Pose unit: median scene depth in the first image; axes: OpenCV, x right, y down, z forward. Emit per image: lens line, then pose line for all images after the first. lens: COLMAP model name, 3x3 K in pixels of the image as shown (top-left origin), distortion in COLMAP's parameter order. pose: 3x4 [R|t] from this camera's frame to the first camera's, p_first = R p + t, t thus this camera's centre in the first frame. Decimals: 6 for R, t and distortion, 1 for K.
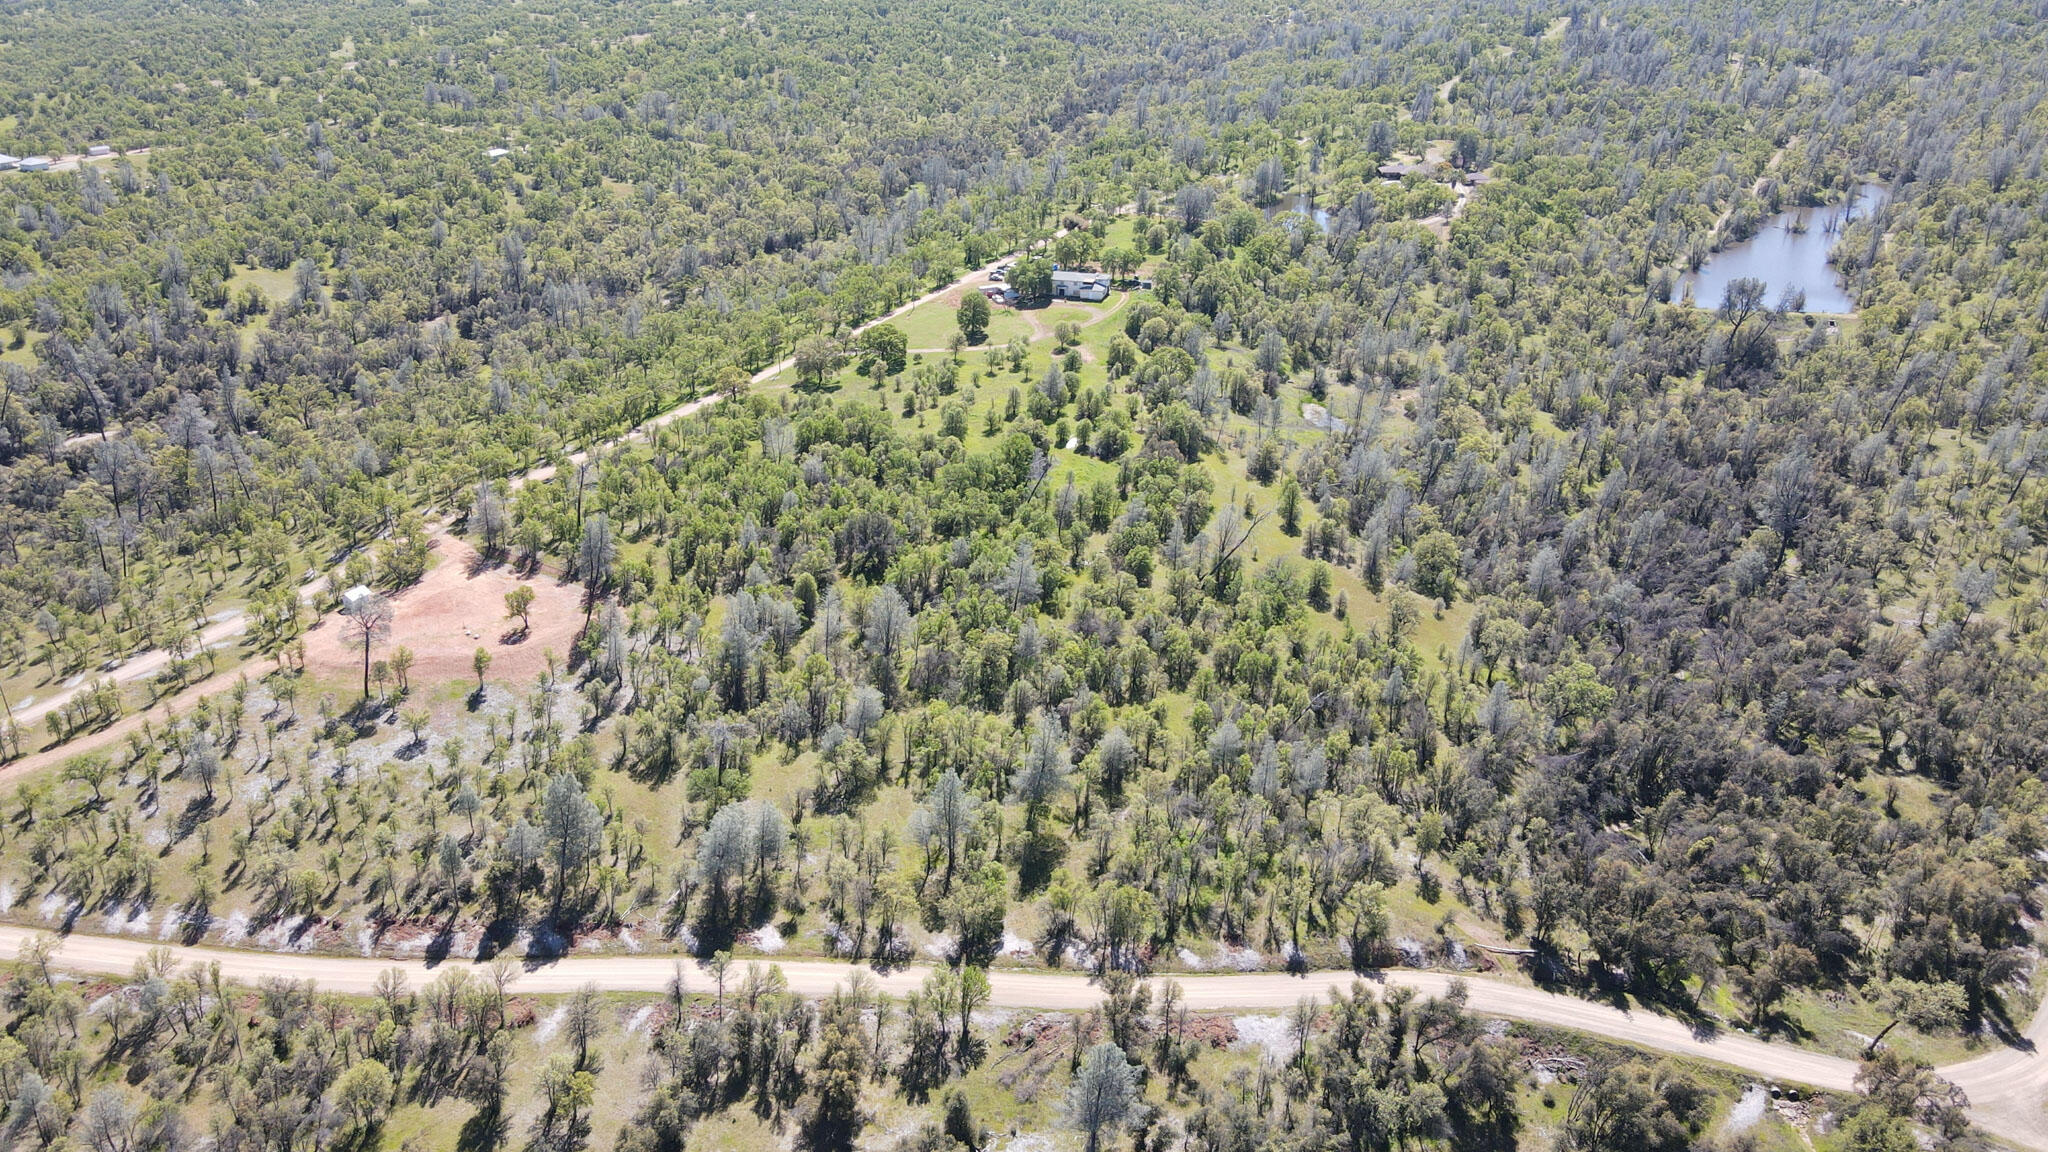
lens RADIAL K [[1513.0, 0, 1030.1], [0, 1513.0, 571.1], [0, 0, 1]] dist [-0.011011, 0.030866]
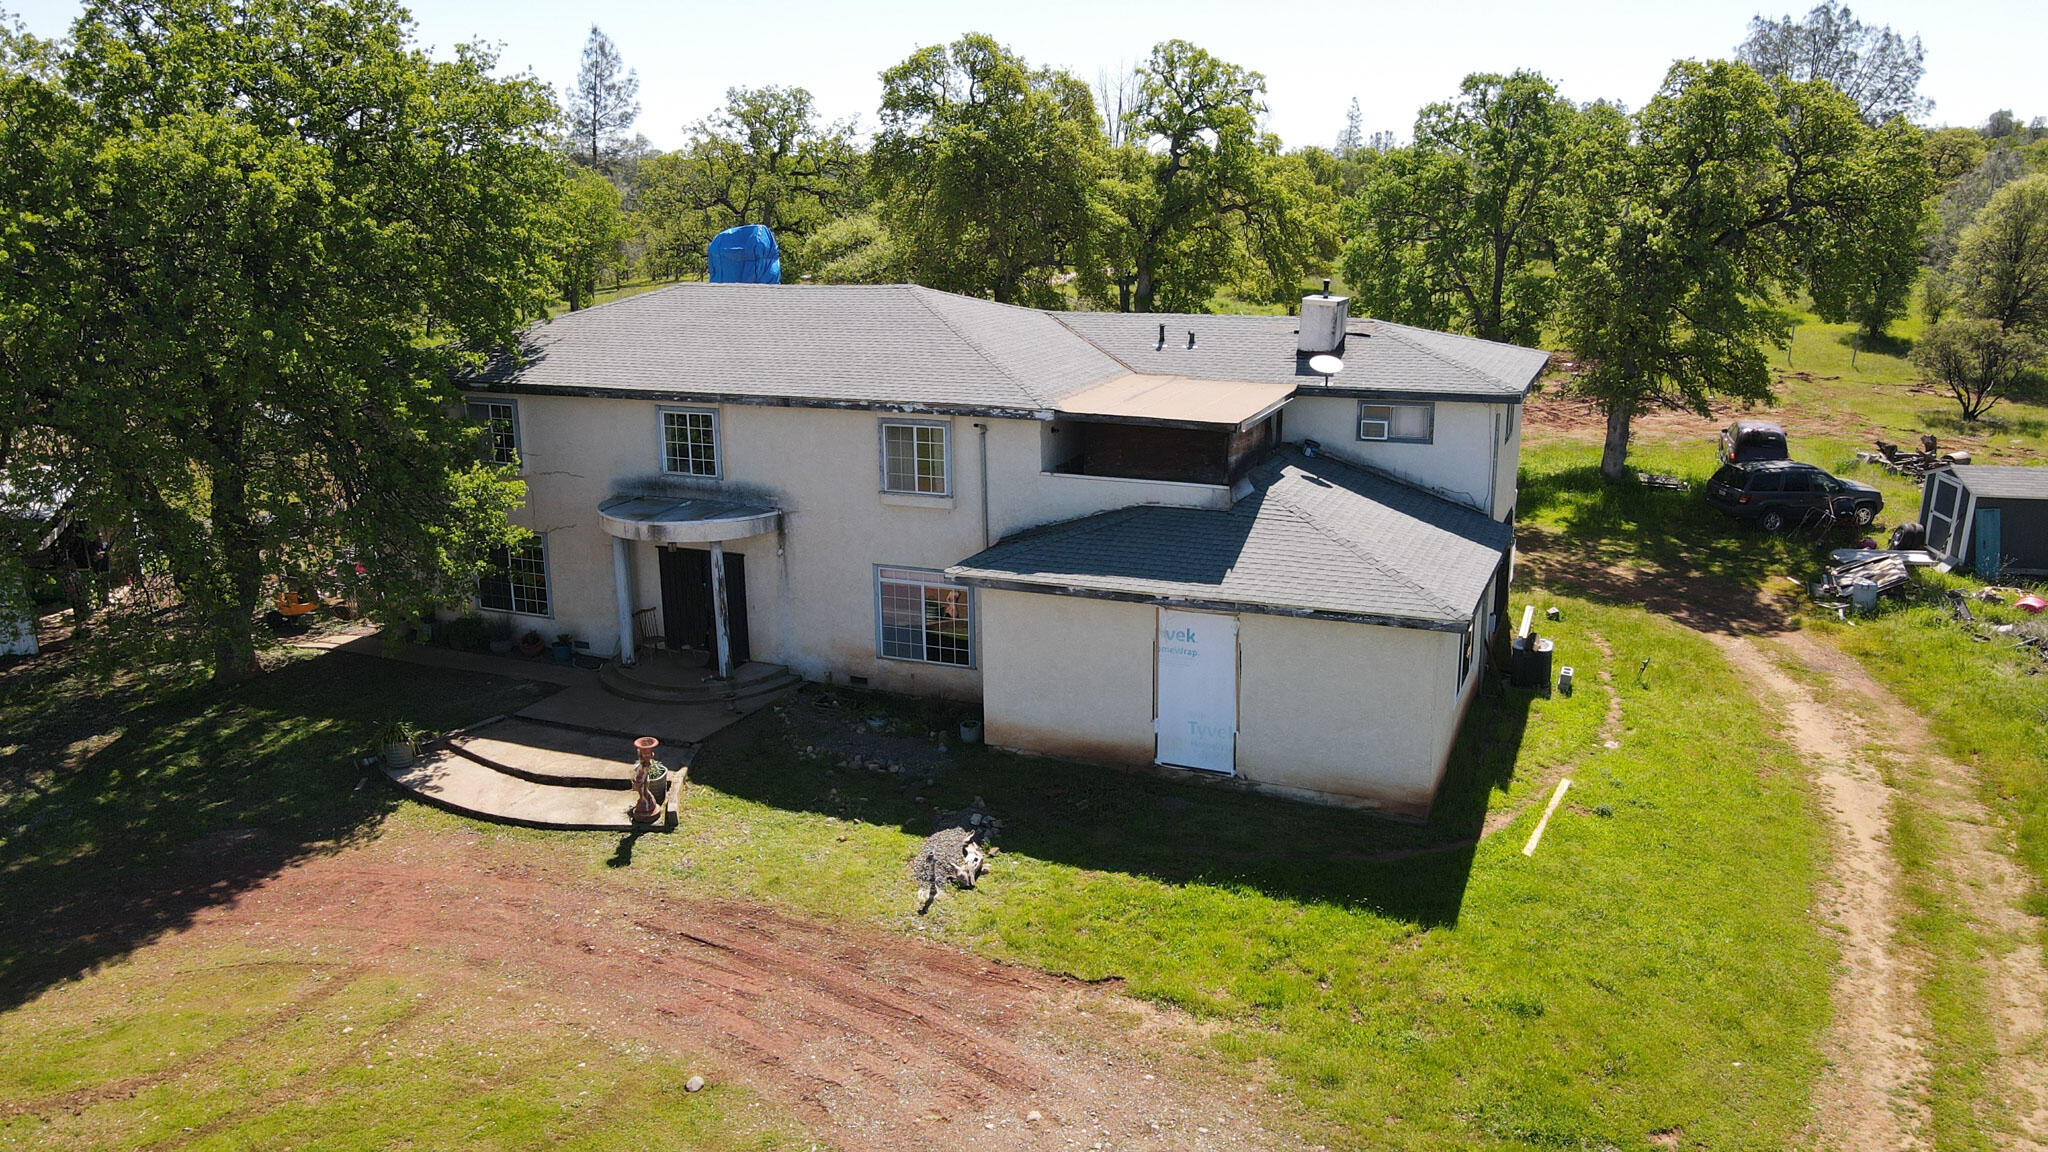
lens RADIAL K [[1513.0, 0, 1007.6], [0, 1513.0, 584.3], [0, 0, 1]] dist [-0.011011, 0.030866]
pose [[0.993201, 0.027924, -0.113015, 0.039749], [-0.046732, 0.984788, -0.167361, -0.179147], [0.106622, 0.171504, 0.979397, 0.960571]]
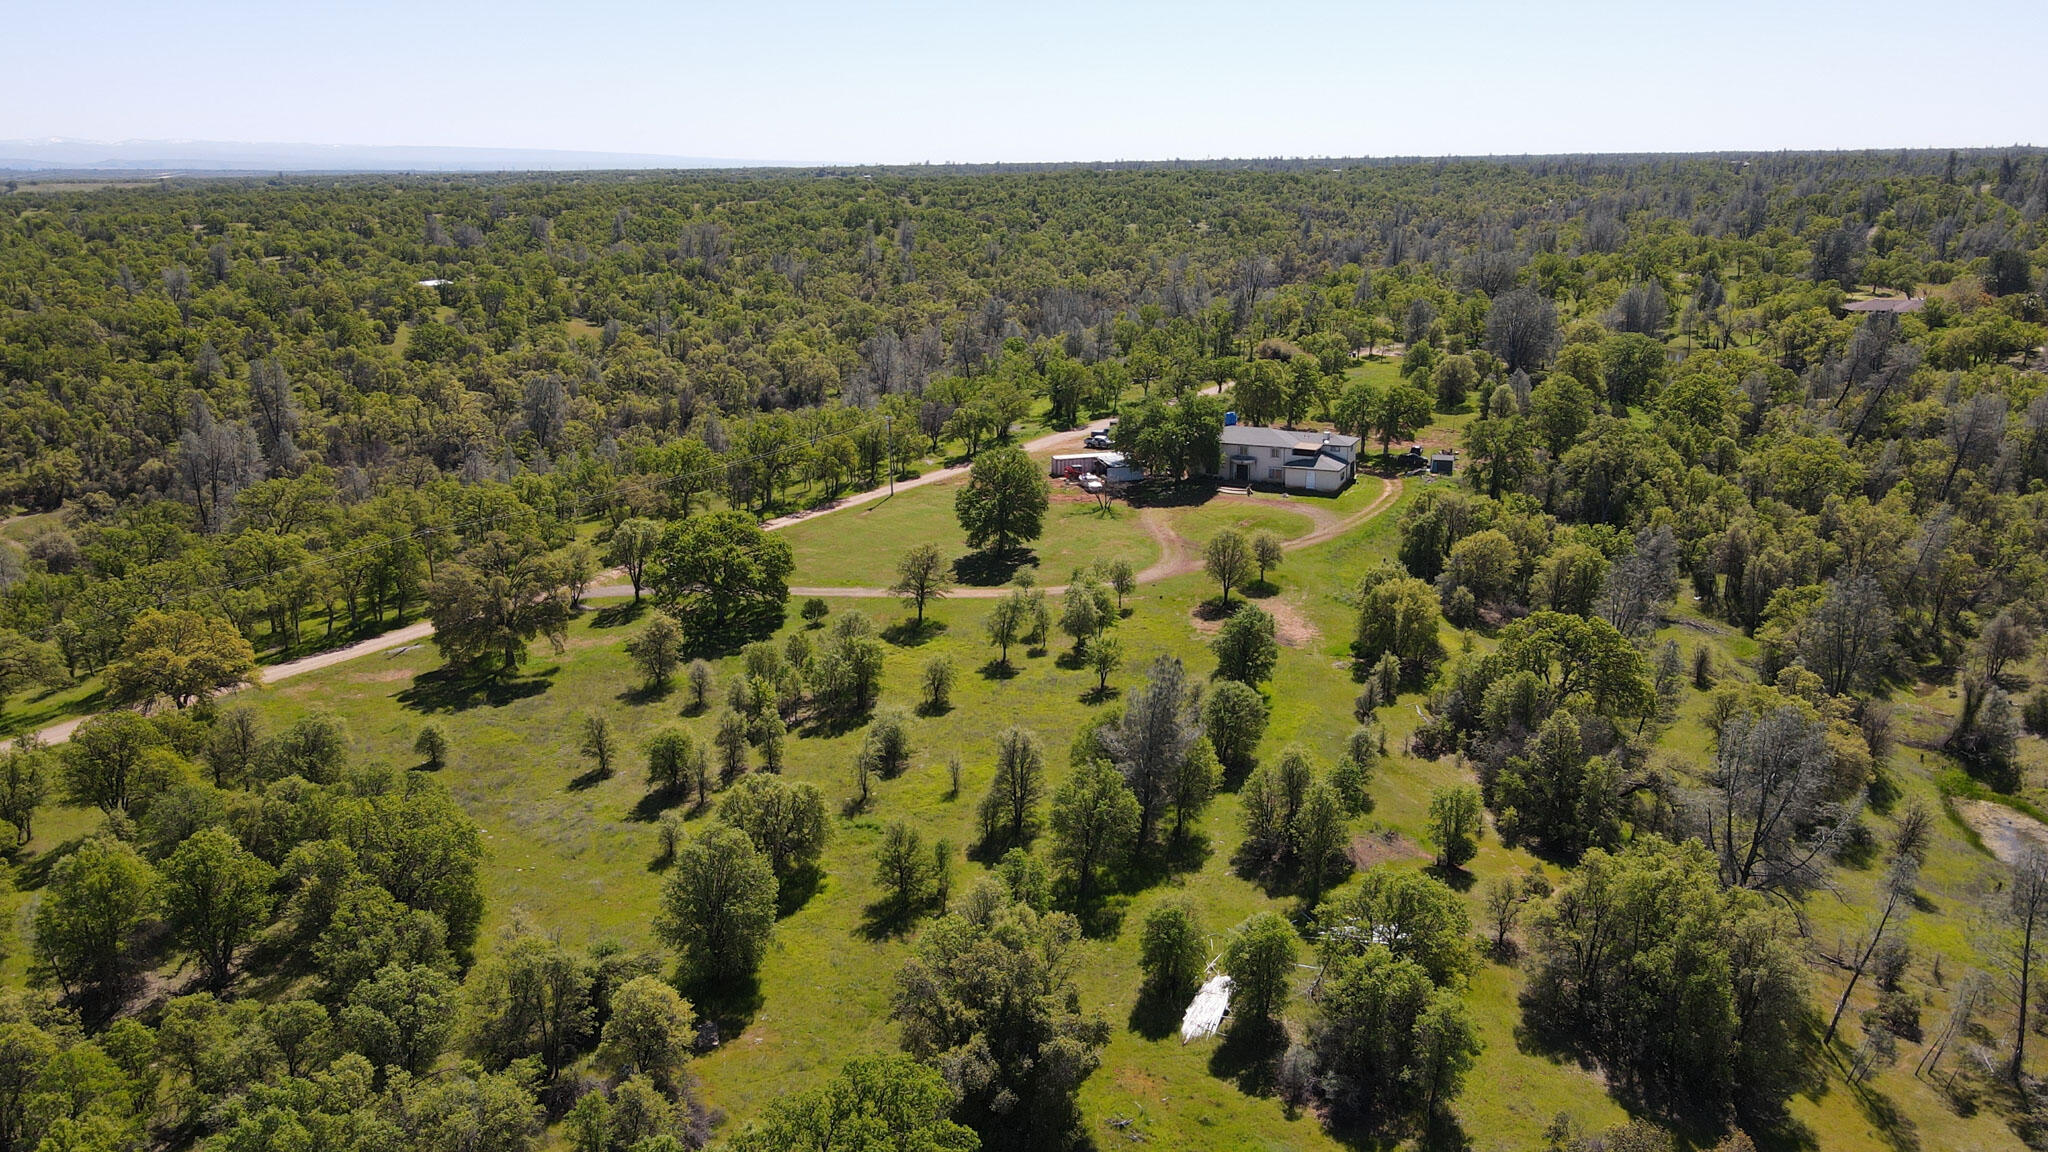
lens RADIAL K [[1513.0, 0, 1009.2], [0, 1513.0, 578.3], [0, 0, 1]] dist [-0.011011, 0.030866]
pose [[0.987122, 0.039530, -0.155006, 0.023794], [-0.063245, 0.986480, -0.151188, -0.086847], [0.146934, 0.159044, 0.976276, 0.584270]]
